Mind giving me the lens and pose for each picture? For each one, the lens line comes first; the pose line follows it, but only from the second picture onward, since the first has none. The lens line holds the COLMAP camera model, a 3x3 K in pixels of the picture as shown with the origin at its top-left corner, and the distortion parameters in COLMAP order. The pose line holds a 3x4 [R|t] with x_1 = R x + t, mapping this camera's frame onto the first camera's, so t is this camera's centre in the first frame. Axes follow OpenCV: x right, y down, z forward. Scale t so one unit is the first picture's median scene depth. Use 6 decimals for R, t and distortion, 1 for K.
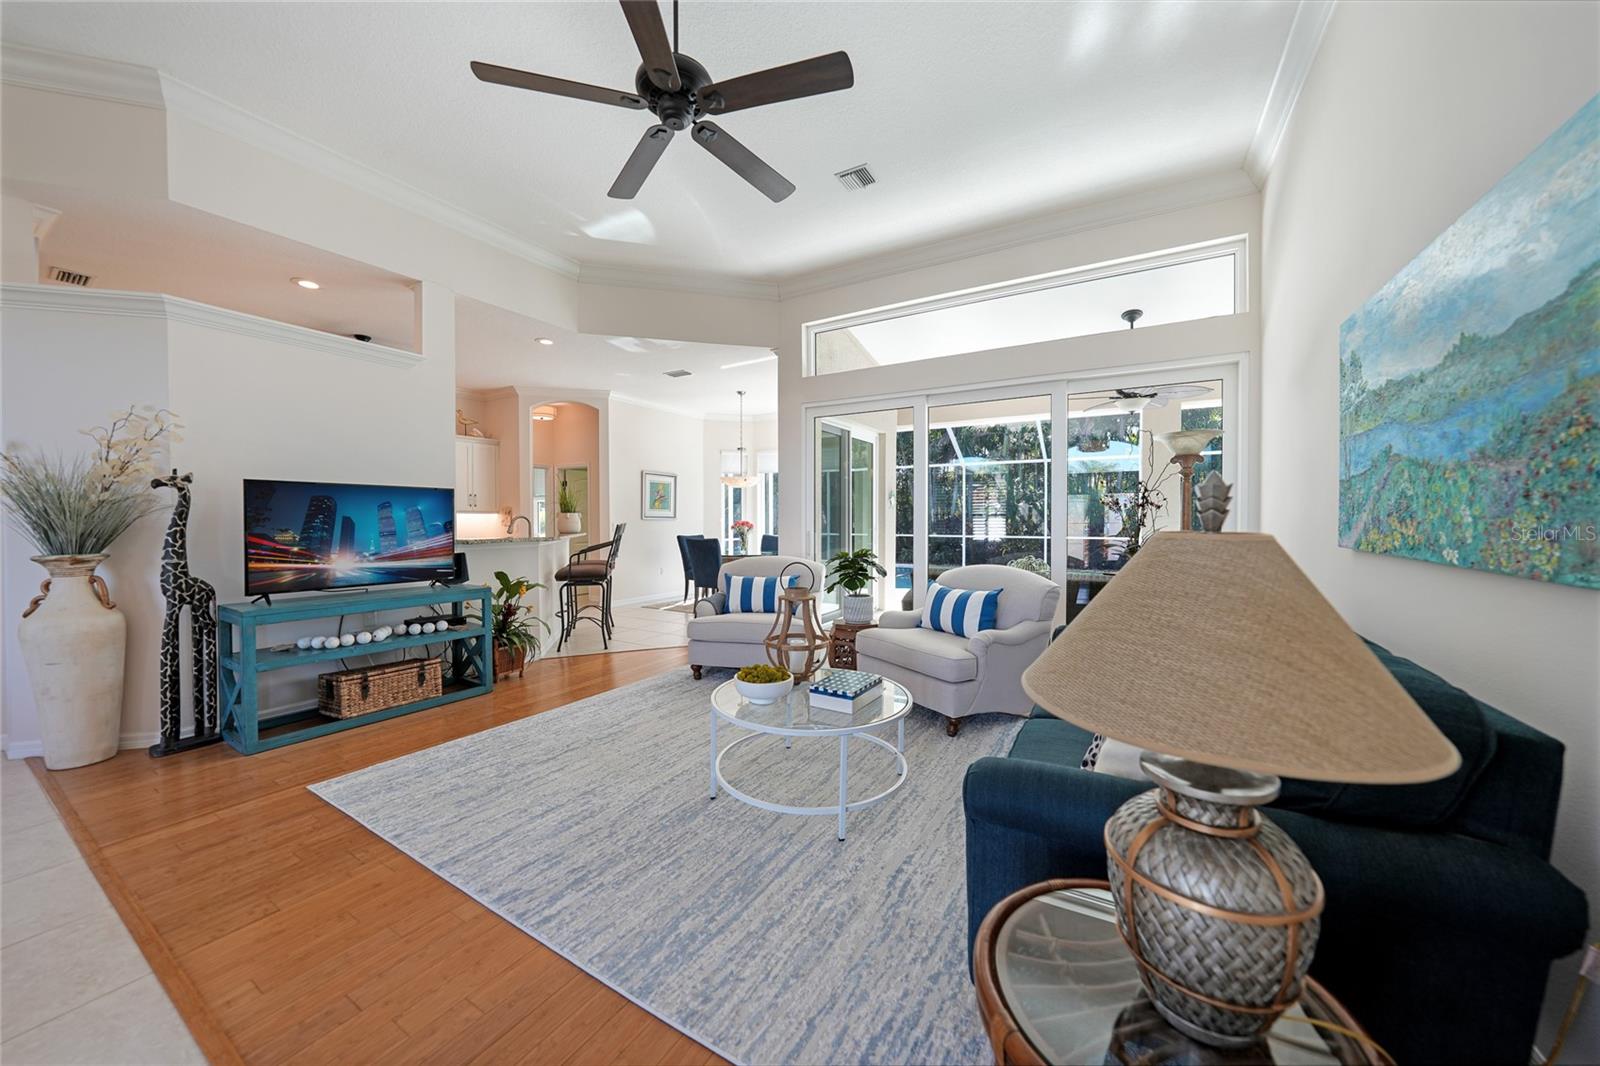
lens RADIAL K [[558.8, 0, 791.8], [0, 558.8, 528.3], [0, 0, 1]] dist [-0.029407, 0.006862]
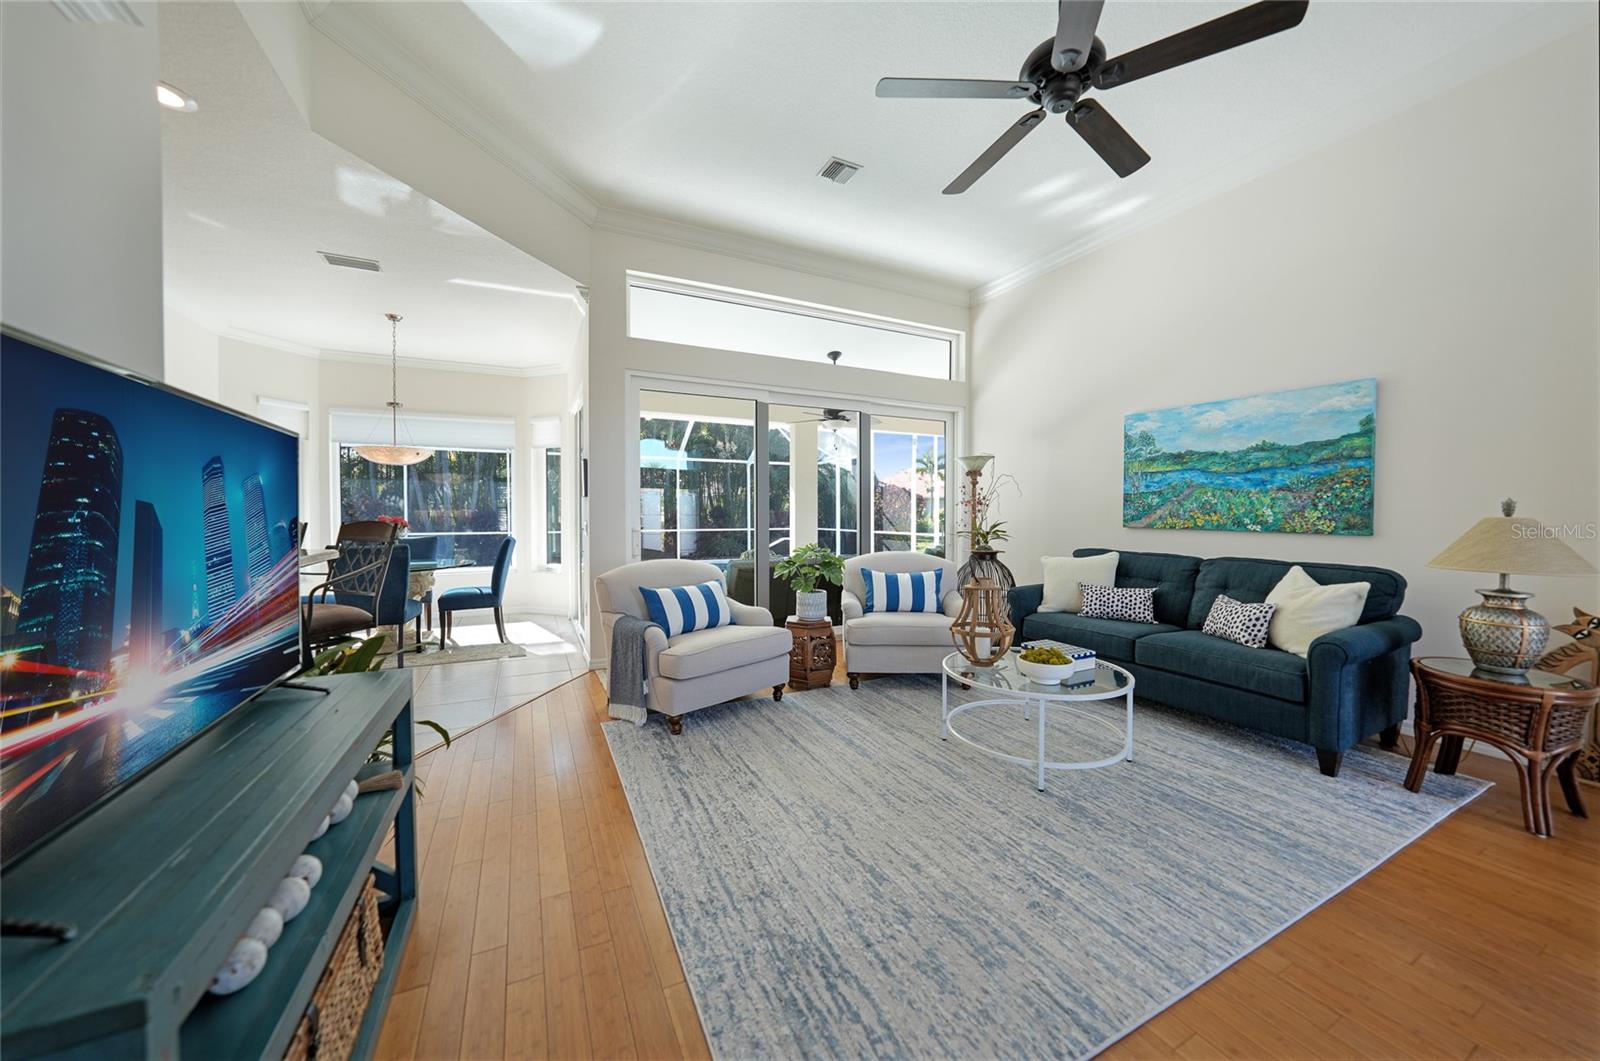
lens RADIAL K [[560.2, 0, 805.8], [0, 560.2, 522.6], [0, 0, 1]] dist [-0.021928, -0.000055]
pose [[0.533393, -0.014529, 0.845743, -0.930569], [0.014238, 0.999865, 0.008197, -0.009899], [-0.845747, 0.007670, 0.533528, 0.630150]]
